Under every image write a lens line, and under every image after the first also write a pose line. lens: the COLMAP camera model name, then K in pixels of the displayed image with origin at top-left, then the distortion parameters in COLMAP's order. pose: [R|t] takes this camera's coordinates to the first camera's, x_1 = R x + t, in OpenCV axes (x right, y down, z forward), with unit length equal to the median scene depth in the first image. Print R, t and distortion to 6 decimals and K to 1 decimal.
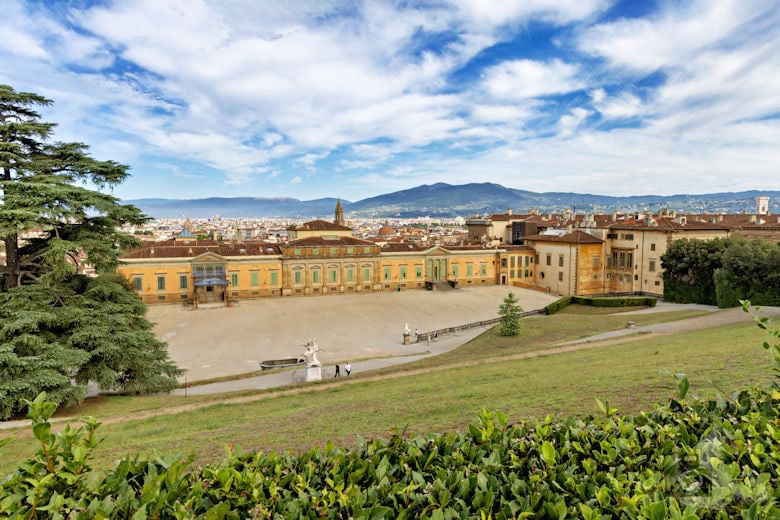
lens RADIAL K [[548.9, 0, 390.0], [0, 548.9, 260.0], [0, 0, 1]] dist [0.025577, 0.001441]
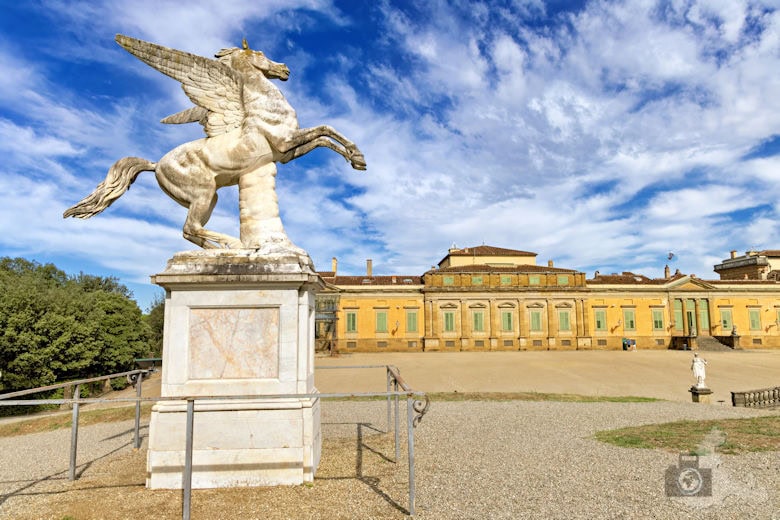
lens RADIAL K [[548.9, 0, 390.0], [0, 548.9, 260.0], [0, 0, 1]] dist [0.025577, 0.001441]
pose [[0.949595, -0.045939, -0.310096, -0.033955], [-0.017786, 0.979715, -0.199603, 0.085192], [0.312975, 0.195058, 0.929516, 0.371513]]
